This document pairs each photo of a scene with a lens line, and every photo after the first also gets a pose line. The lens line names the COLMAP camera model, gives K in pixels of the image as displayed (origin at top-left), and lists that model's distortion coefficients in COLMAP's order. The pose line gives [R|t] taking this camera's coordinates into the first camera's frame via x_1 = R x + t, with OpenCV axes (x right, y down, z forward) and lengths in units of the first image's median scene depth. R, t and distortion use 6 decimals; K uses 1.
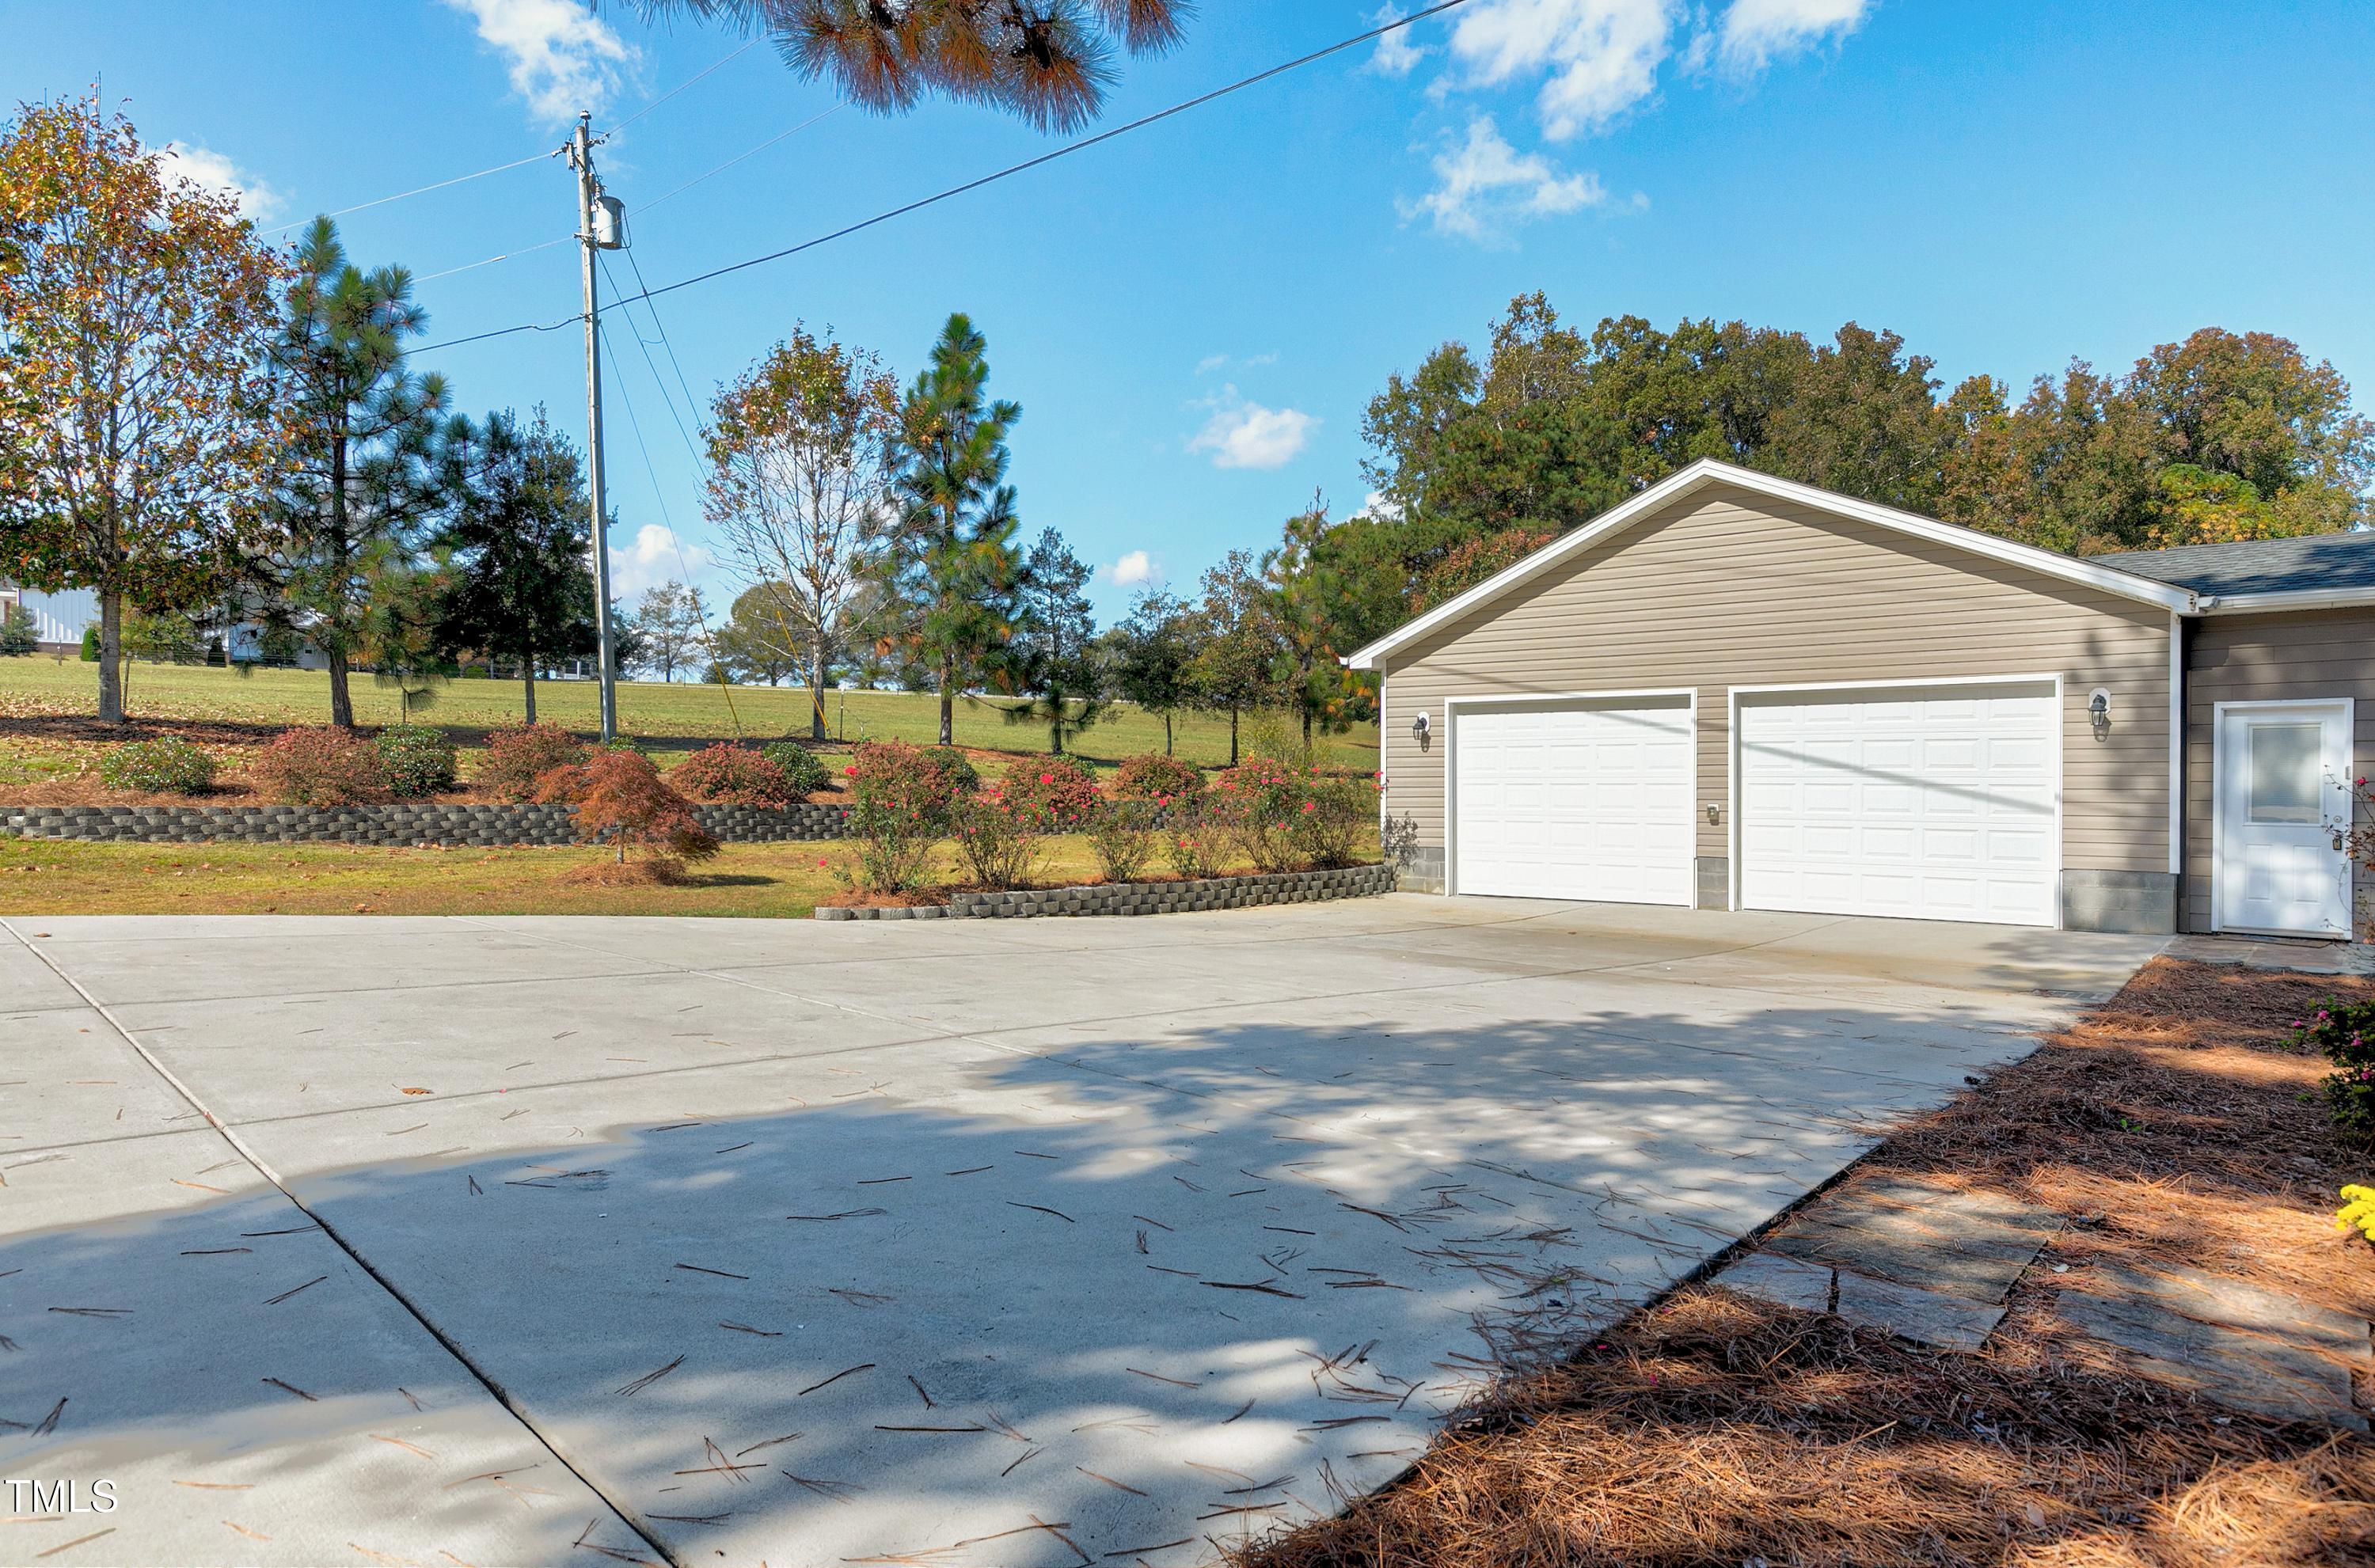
lens RADIAL K [[1483.3, 0, 1189.5], [0, 1483.3, 785.6], [0, 0, 1]] dist [0.026316, -0.002613]
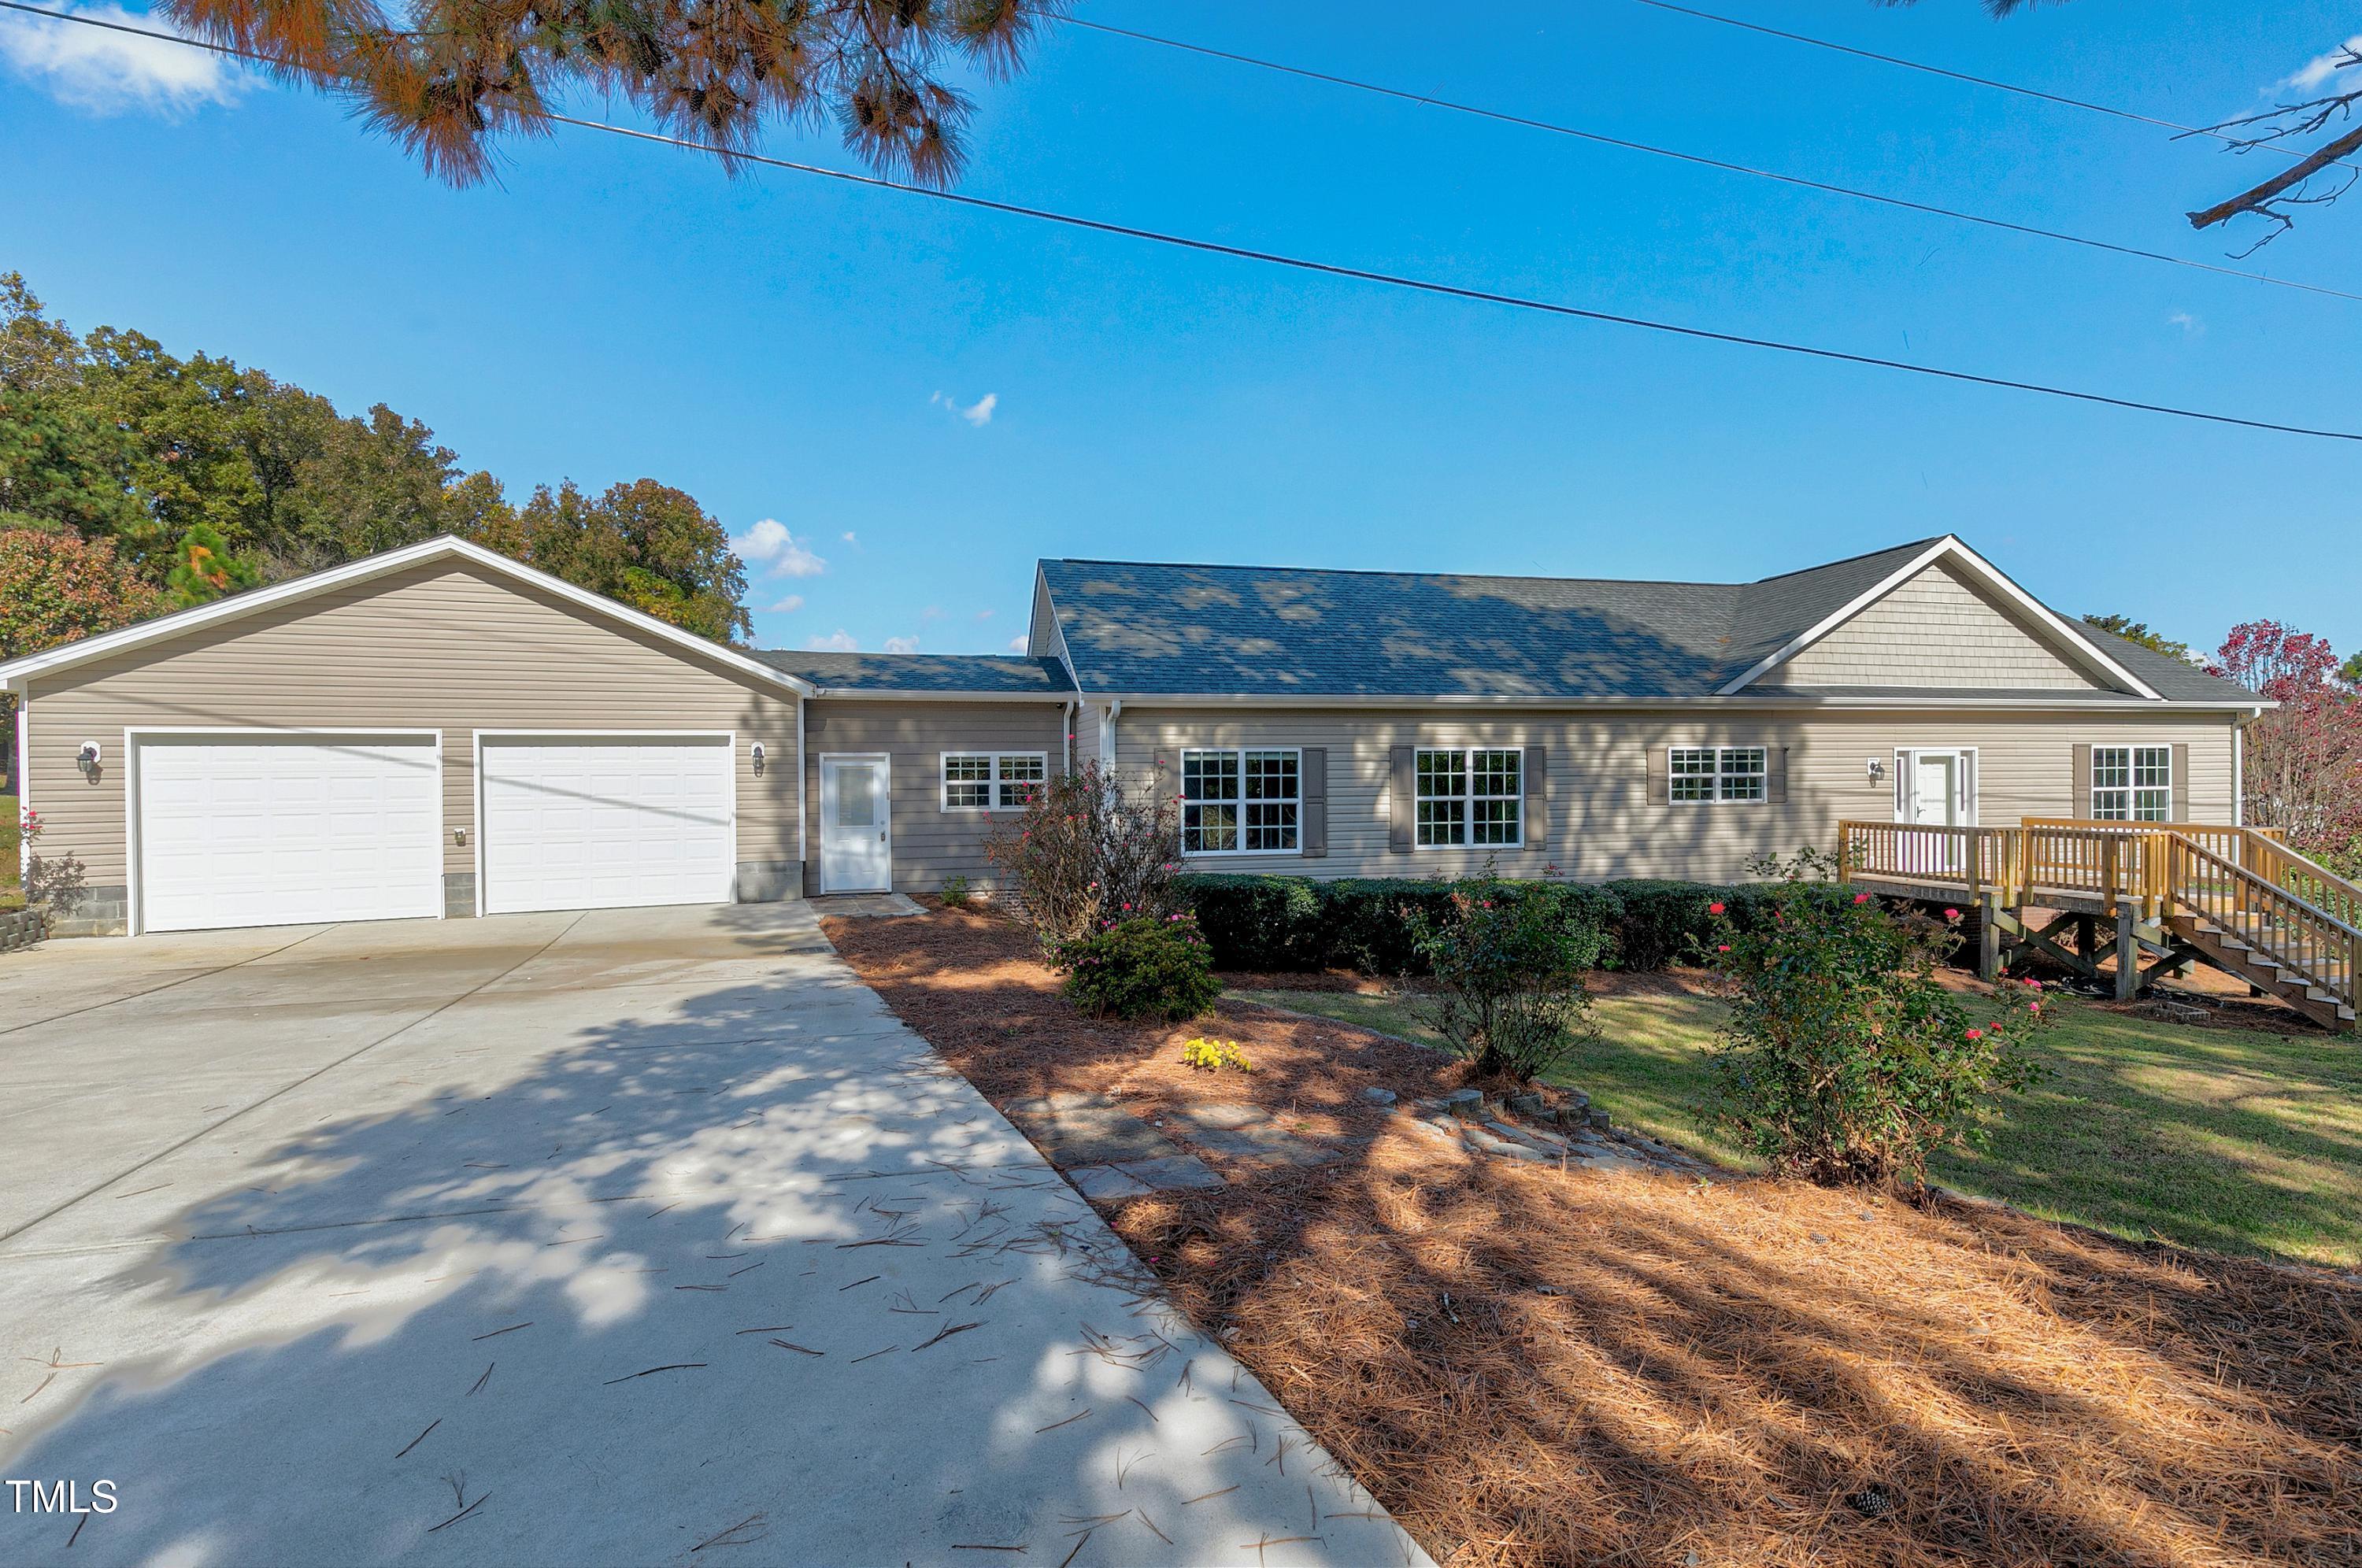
lens RADIAL K [[1087.3, 0, 1182.6], [0, 1087.3, 775.3], [0, 0, 1]] dist [0.009127, 0.001157]
pose [[0.479827, -0.008117, 0.877326, -0.133781], [0.012778, 0.999916, 0.002262, -0.024514], [-0.877270, 0.010125, 0.479890, 0.082046]]
